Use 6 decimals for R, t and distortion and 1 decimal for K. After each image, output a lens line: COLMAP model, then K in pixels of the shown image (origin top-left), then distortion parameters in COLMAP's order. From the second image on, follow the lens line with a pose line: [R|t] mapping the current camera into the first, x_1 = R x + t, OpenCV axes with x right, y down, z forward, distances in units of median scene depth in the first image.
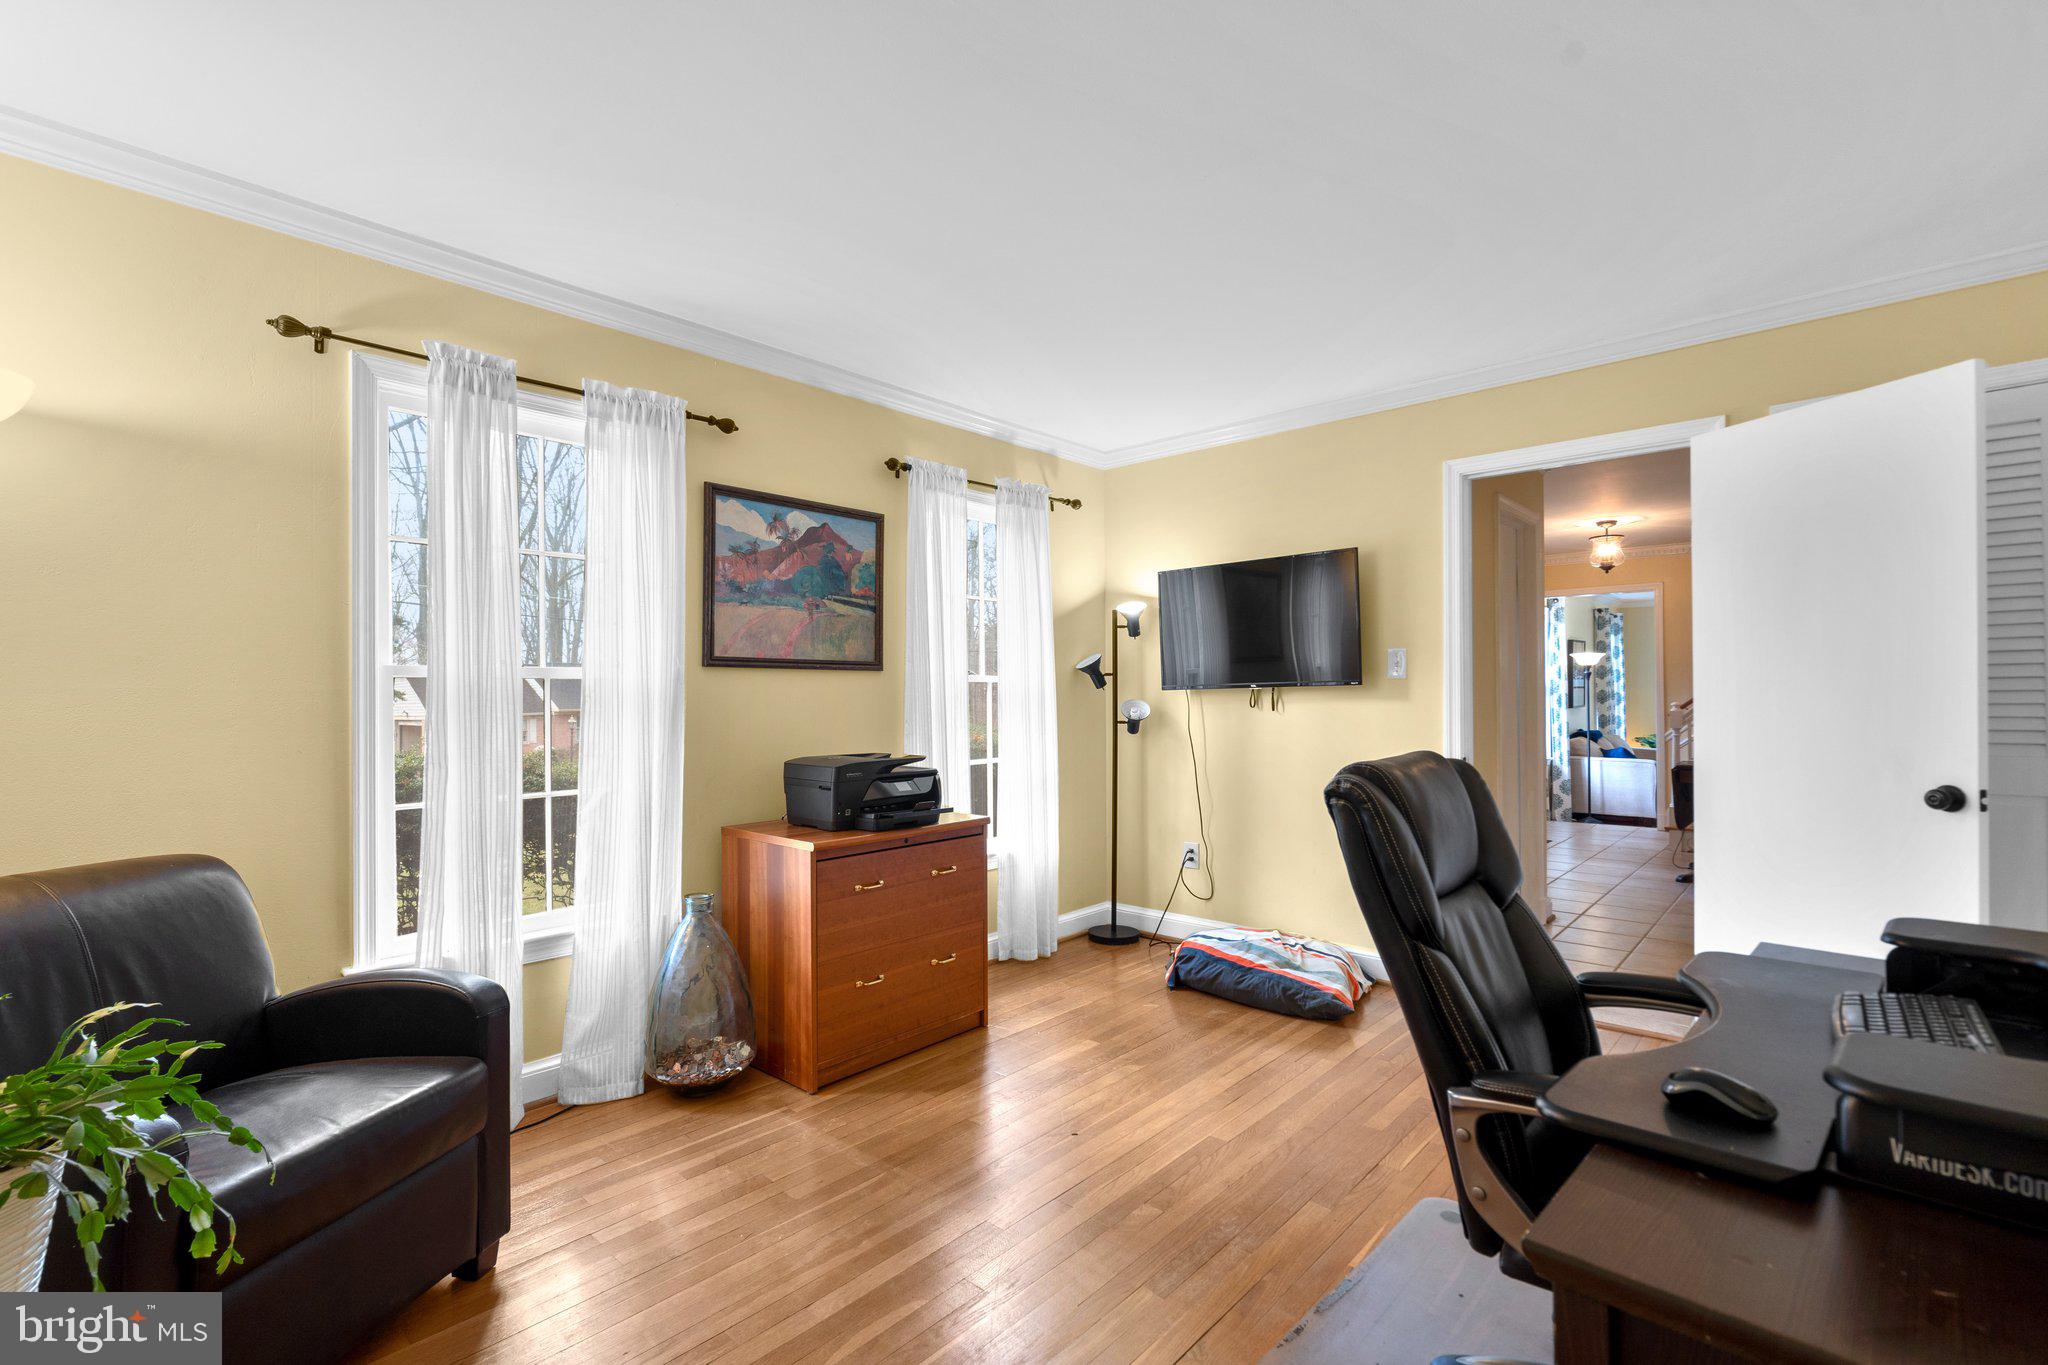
lens RADIAL K [[941.7, 0, 1016.0], [0, 941.7, 689.0], [0, 0, 1]] dist [-0.003094, 0.001097]
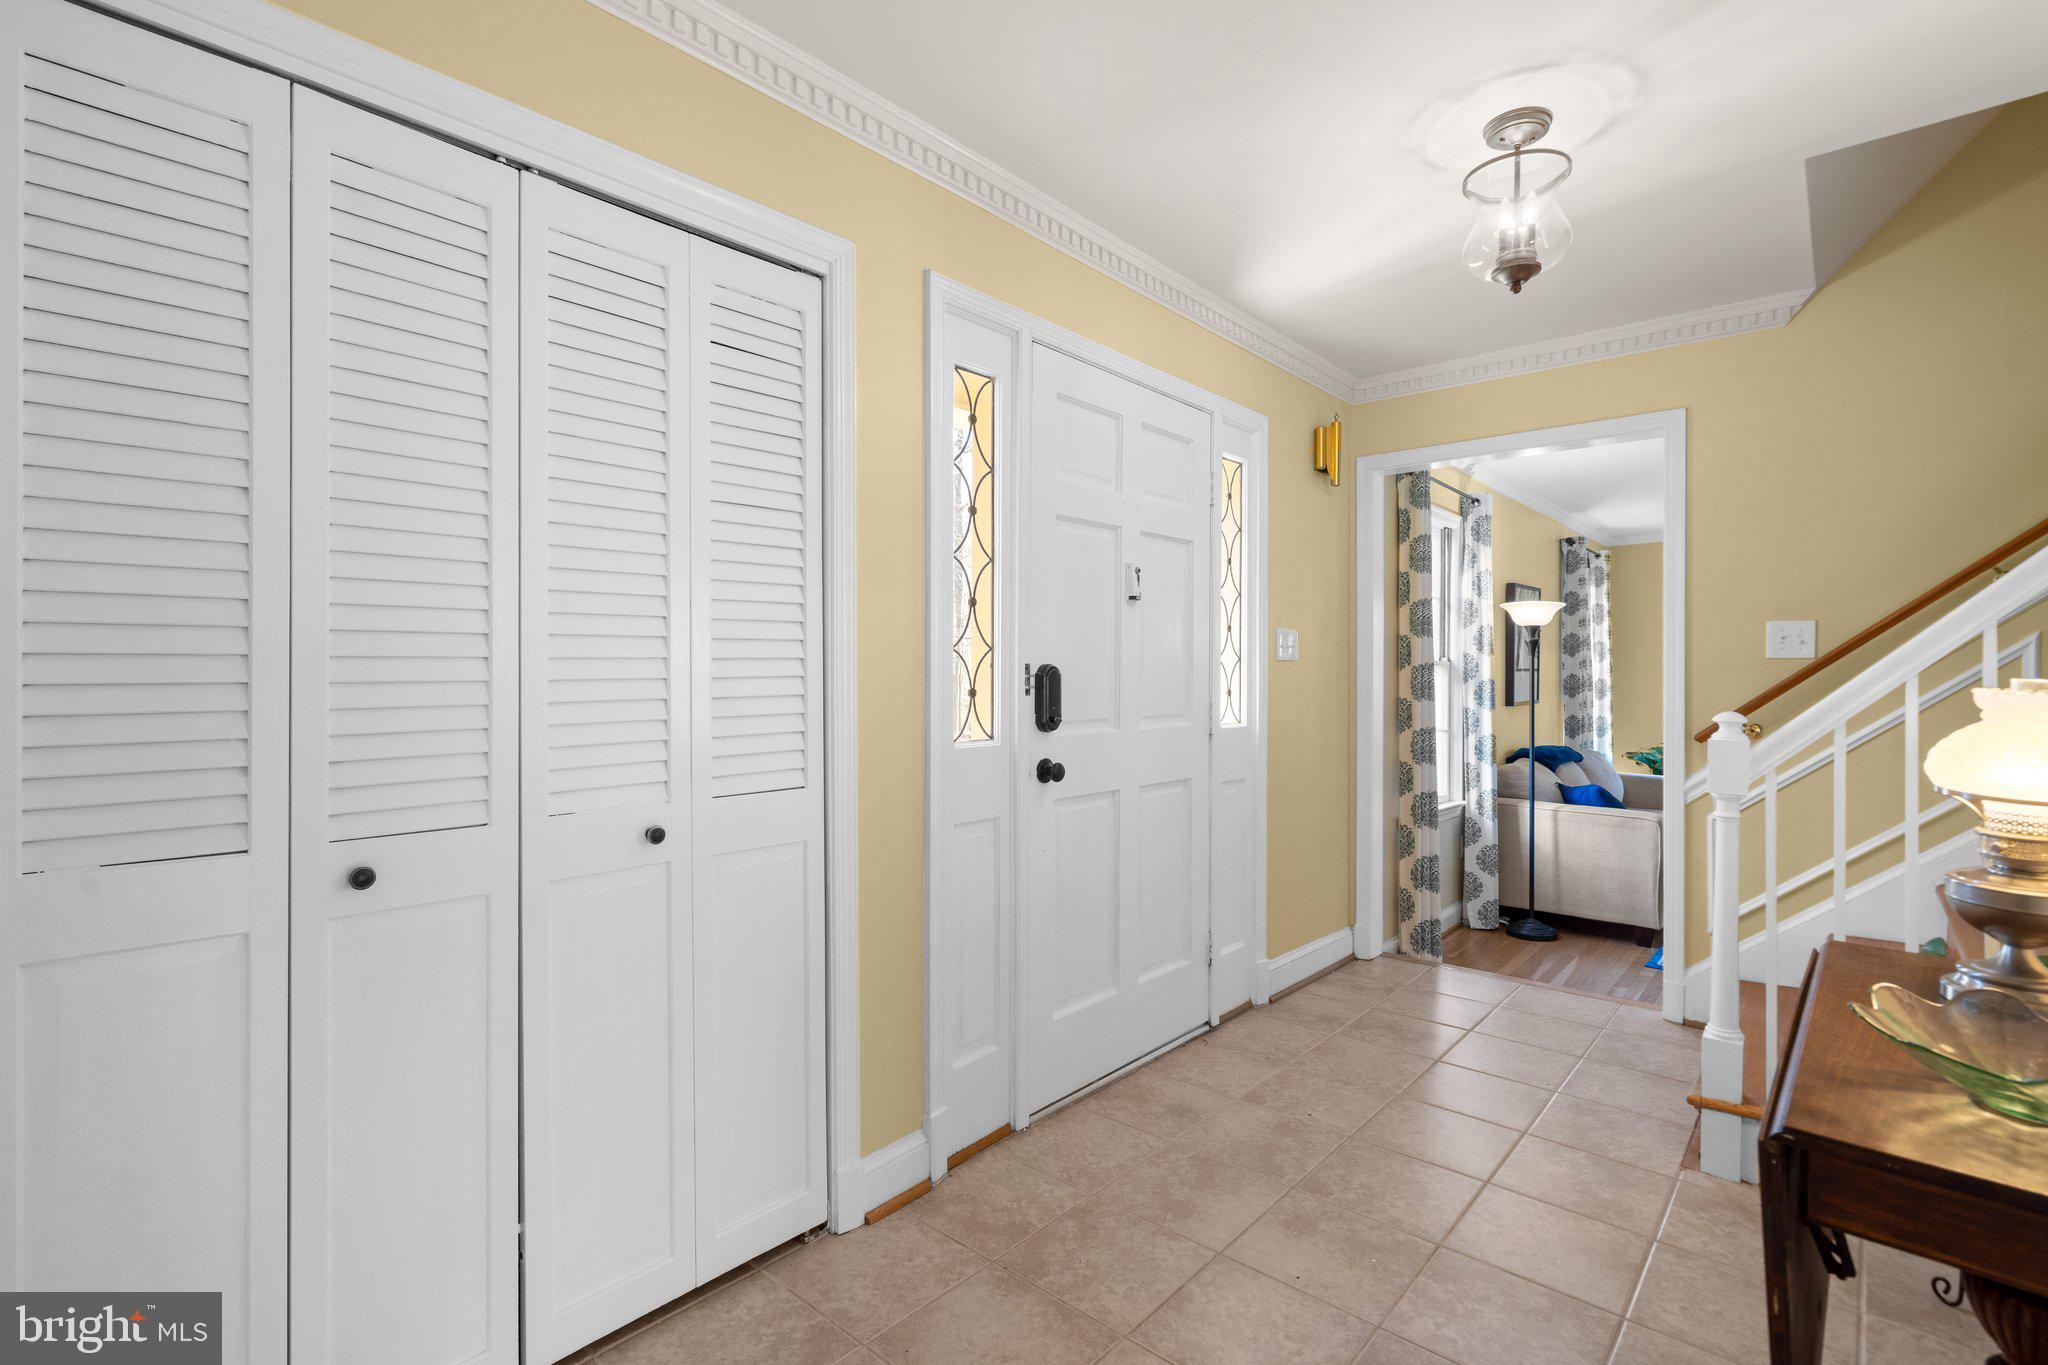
lens RADIAL K [[941.7, 0, 1030.7], [0, 941.7, 684.1], [0, 0, 1]] dist [-0.003094, 0.001097]
pose [[0.999931, 0.007307, 0.009148, 0.318088], [-0.007409, 0.999910, 0.011220, 0.003388], [-0.009066, -0.011287, 0.999895, 0.471295]]
